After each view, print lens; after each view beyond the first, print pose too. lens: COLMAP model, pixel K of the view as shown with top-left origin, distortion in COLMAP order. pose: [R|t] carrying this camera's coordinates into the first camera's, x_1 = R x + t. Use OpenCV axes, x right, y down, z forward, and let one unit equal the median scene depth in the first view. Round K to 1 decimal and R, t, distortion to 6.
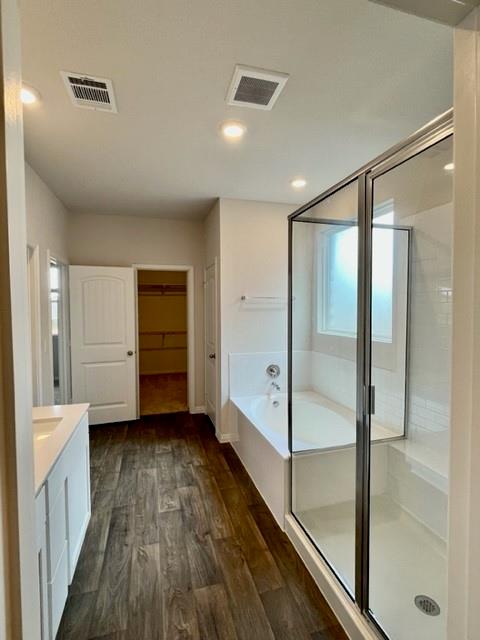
lens RADIAL K [[312.2, 0, 236.9], [0, 312.2, 316.4], [0, 0, 1]] dist [-0.003349, -0.001634]
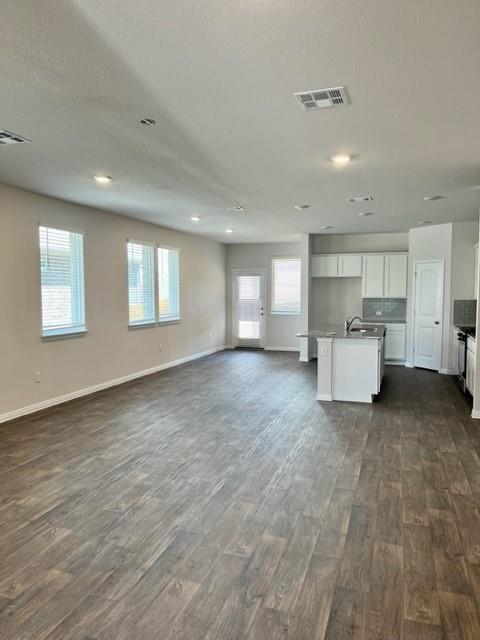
lens RADIAL K [[482.2, 0, 242.3], [0, 482.2, 316.6], [0, 0, 1]] dist [0.028998, -0.048039]
pose [[0.835122, 0.027927, -0.549355, 0.172203], [-0.012324, 0.999410, 0.032070, 0.013586], [0.549926, -0.020012, 0.834974, -0.624166]]
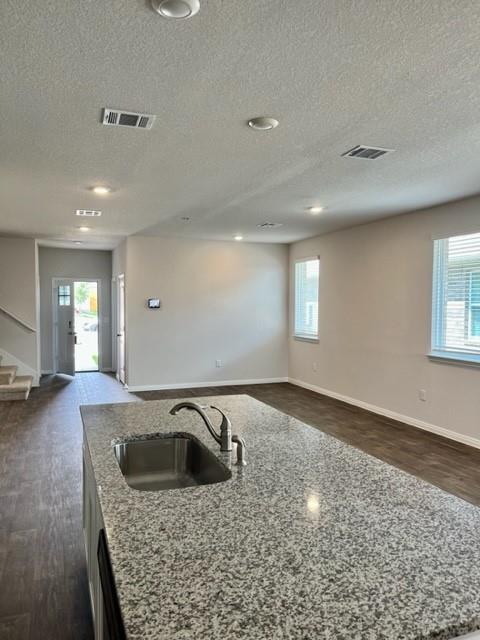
lens RADIAL K [[482.2, 0, 241.4], [0, 482.2, 320.2], [0, 0, 1]] dist [0.028998, -0.048039]
pose [[-0.996019, -0.016886, -0.087532, -0.729505], [-0.021814, 0.998212, 0.055652, -0.059292], [0.086436, 0.057340, -0.994606, 2.486059]]
